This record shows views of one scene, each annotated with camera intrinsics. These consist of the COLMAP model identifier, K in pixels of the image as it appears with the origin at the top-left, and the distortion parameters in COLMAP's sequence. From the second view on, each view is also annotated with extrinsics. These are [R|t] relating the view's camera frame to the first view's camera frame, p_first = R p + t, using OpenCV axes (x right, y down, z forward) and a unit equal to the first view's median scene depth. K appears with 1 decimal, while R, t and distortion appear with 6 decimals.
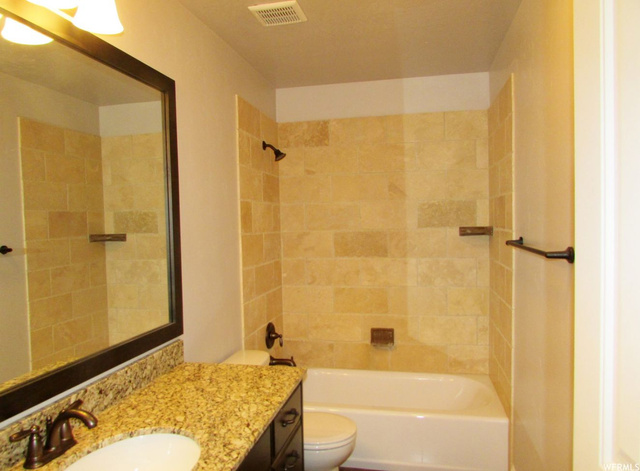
lens RADIAL K [[477.4, 0, 320.1], [0, 477.4, 236.3], [0, 0, 1]] dist [-0.005045, -0.002798]
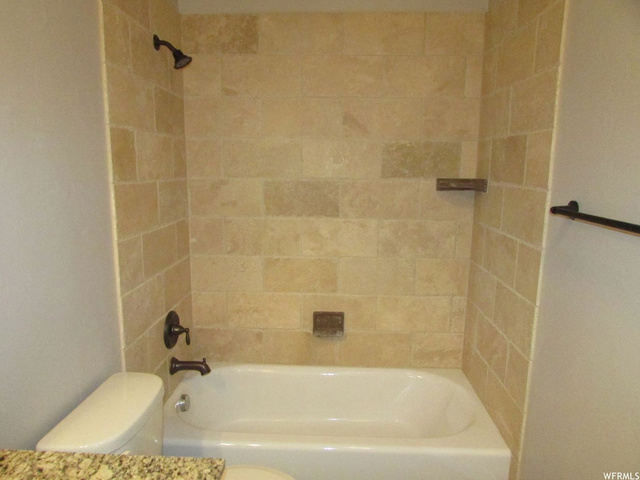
lens RADIAL K [[454.9, 0, 321.5], [0, 454.9, 236.4], [0, 0, 1]] dist [-0.011682, -0.001644]
pose [[0.984291, 0.001376, 0.176548, -0.006825], [-0.023481, 0.992107, 0.123175, -0.012611], [-0.174985, -0.125385, 0.976555, 0.329518]]
